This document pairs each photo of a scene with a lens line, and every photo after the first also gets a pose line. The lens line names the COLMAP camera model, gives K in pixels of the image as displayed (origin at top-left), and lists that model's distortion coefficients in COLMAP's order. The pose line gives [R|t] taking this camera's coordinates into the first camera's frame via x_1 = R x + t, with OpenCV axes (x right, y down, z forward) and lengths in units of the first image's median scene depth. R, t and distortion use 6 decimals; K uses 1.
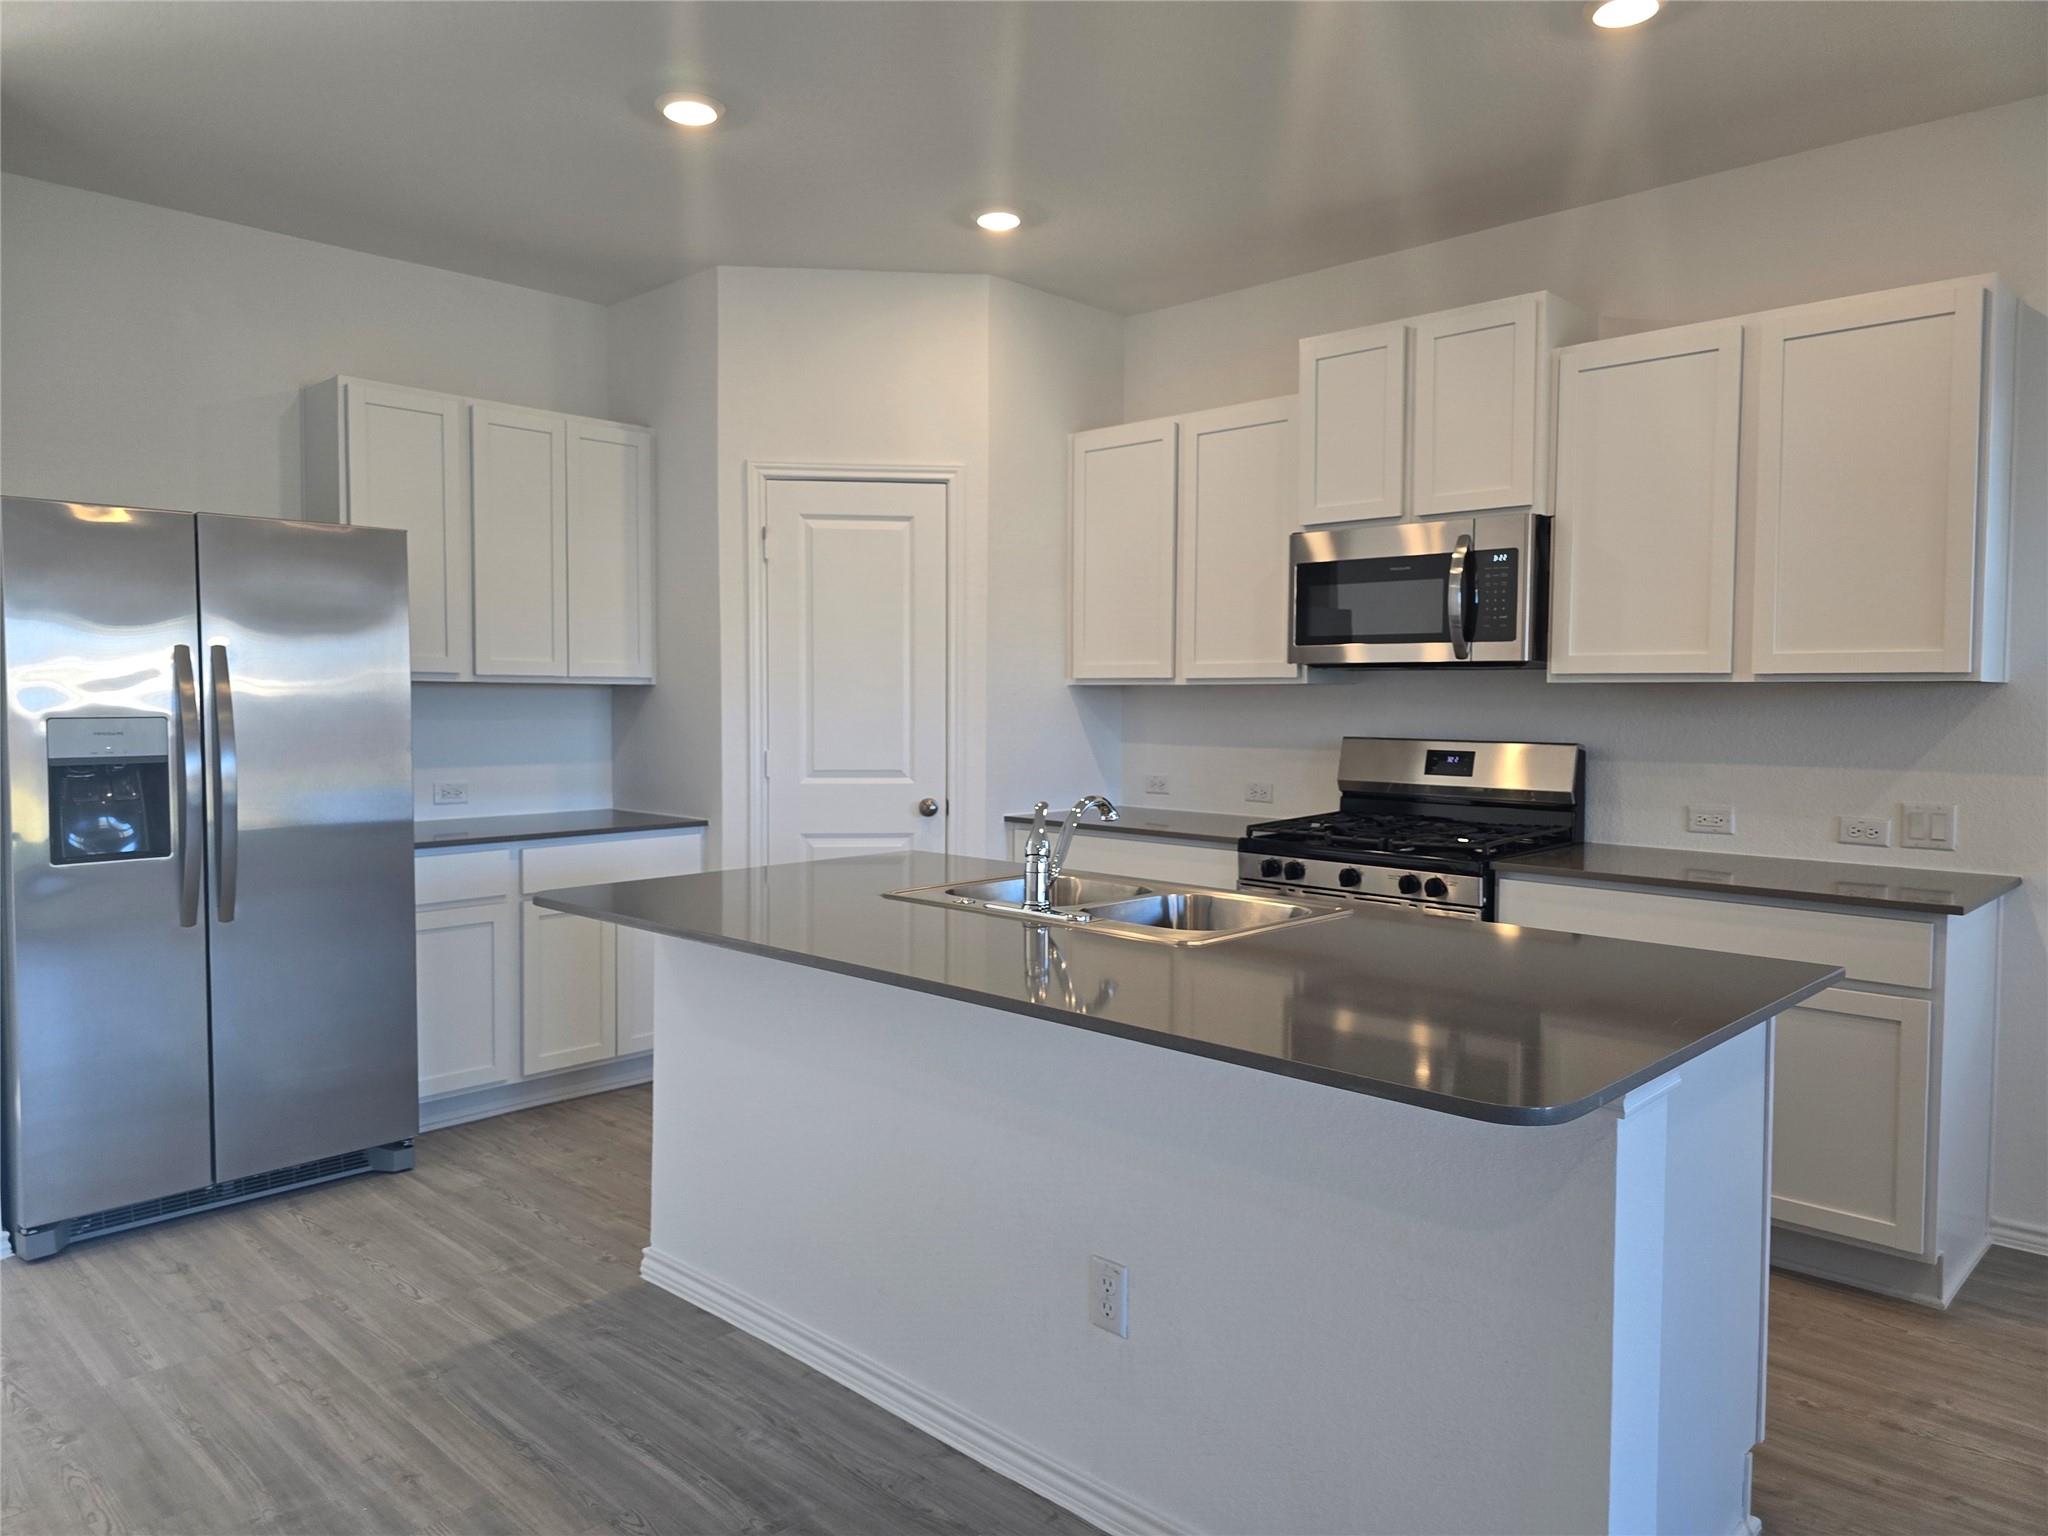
lens RADIAL K [[1383.6, 0, 1005.8], [0, 1383.6, 754.2], [0, 0, 1]] dist [0.054123, -0.054044]
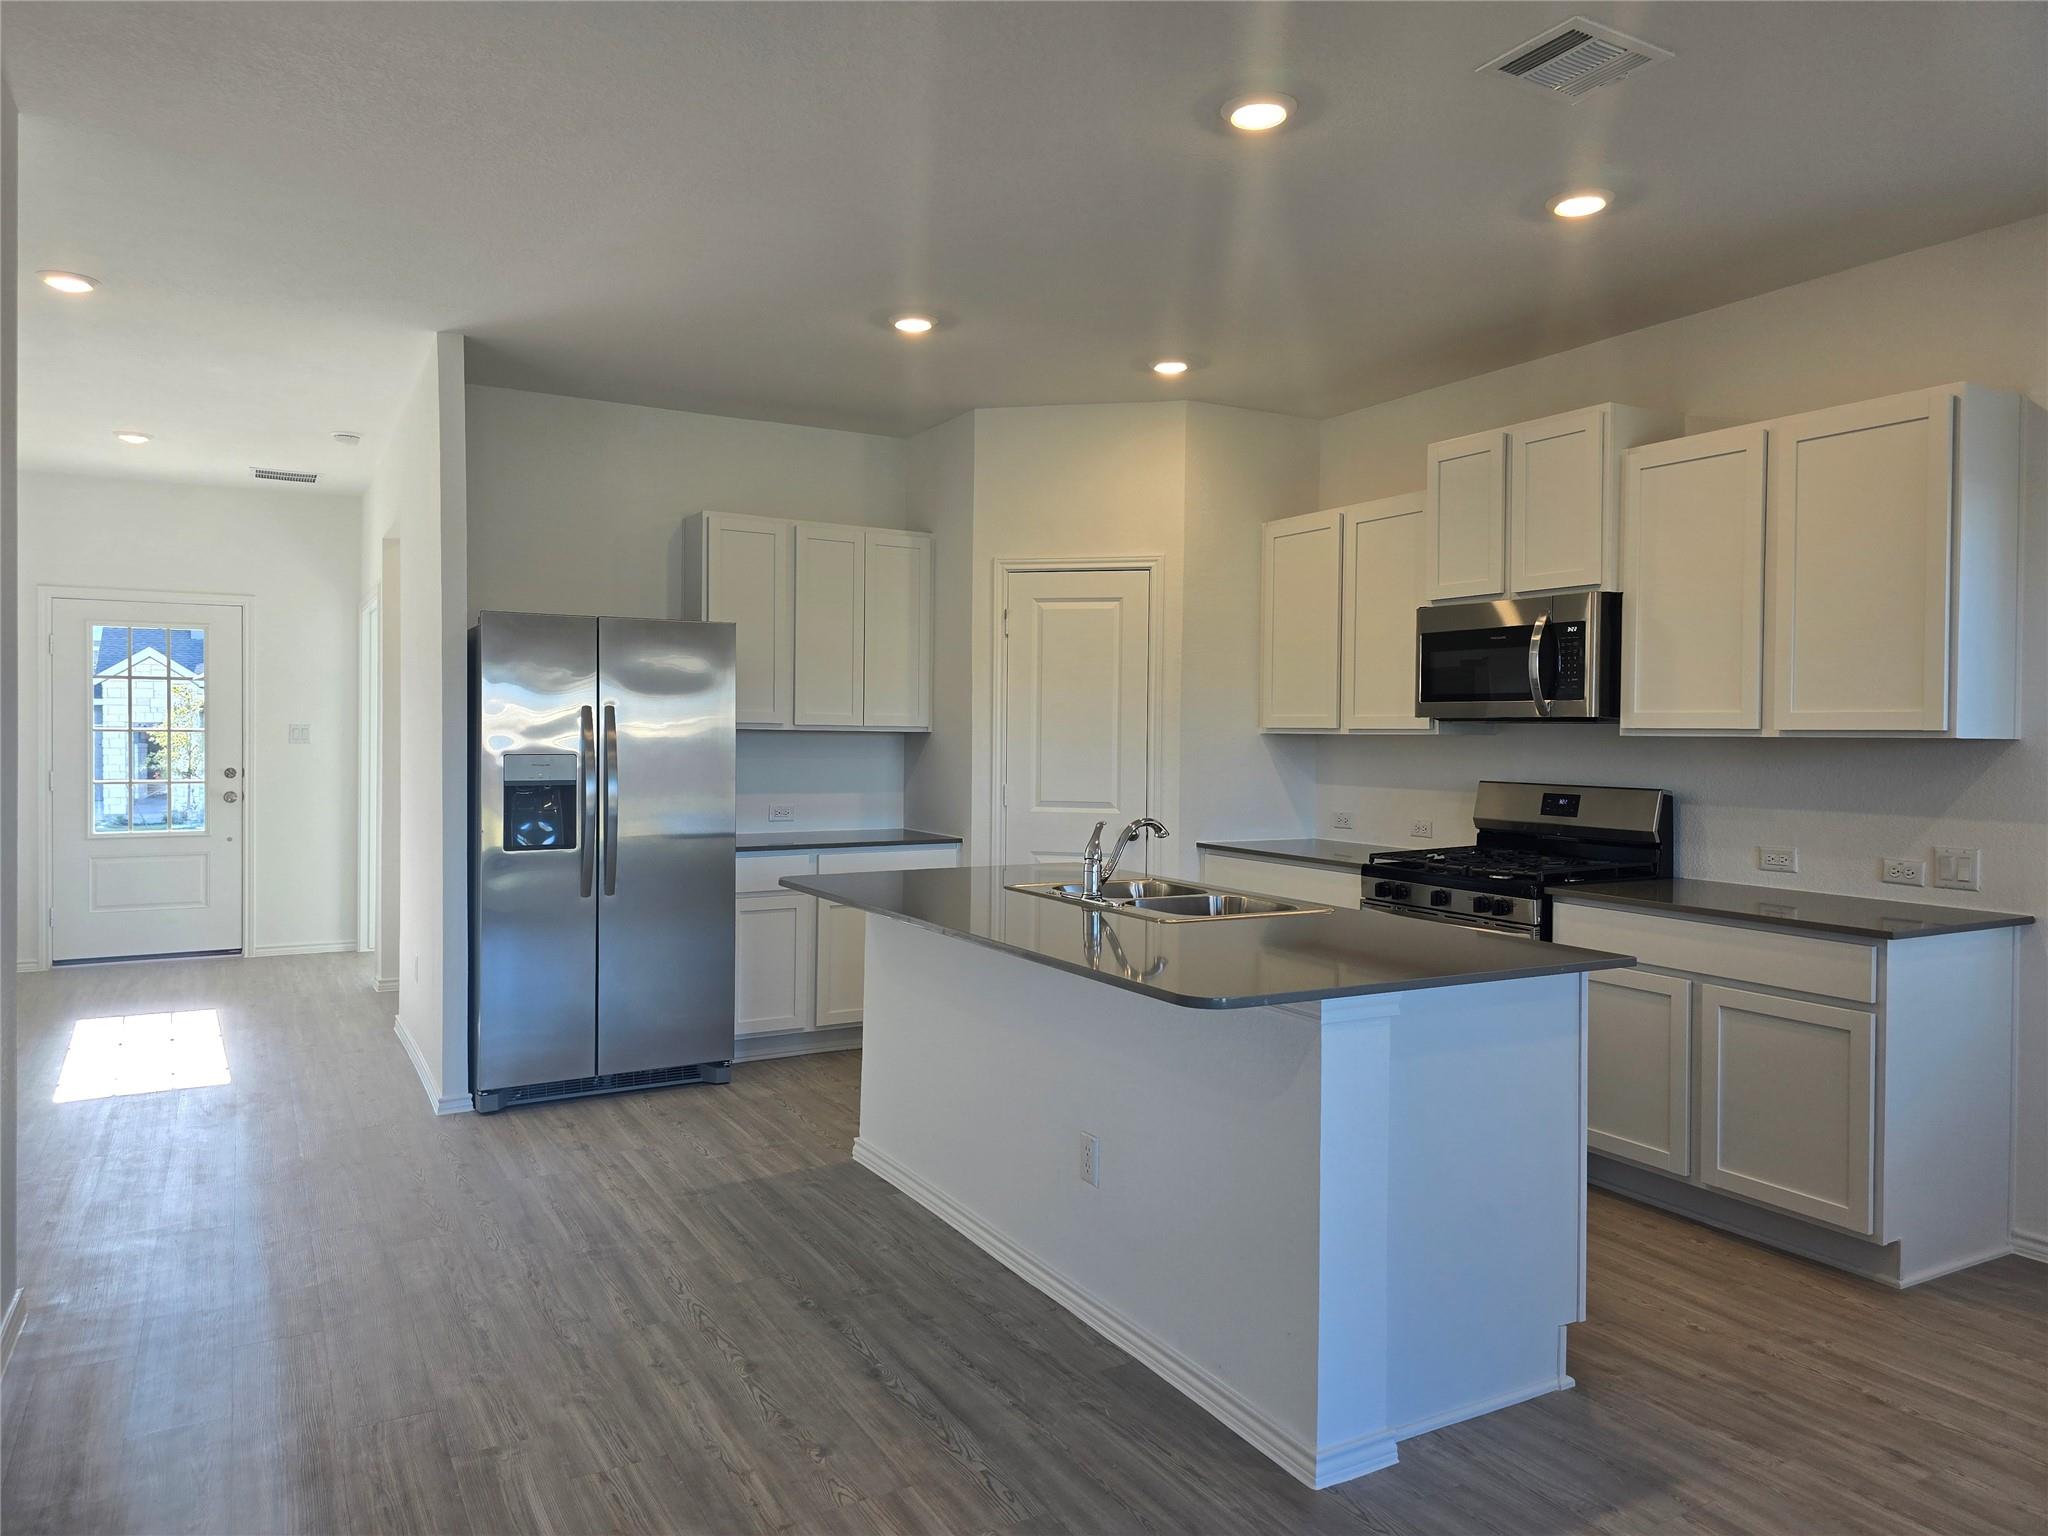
lens RADIAL K [[1375.6, 0, 1020.5], [0, 1375.6, 747.5], [0, 0, 1]] dist [0.064125, -0.066240]
pose [[0.959122, 0.007946, -0.282880, 0.242217], [-0.017858, 0.999313, -0.032478, 0.004709], [0.282428, 0.036202, 0.958605, -0.247943]]
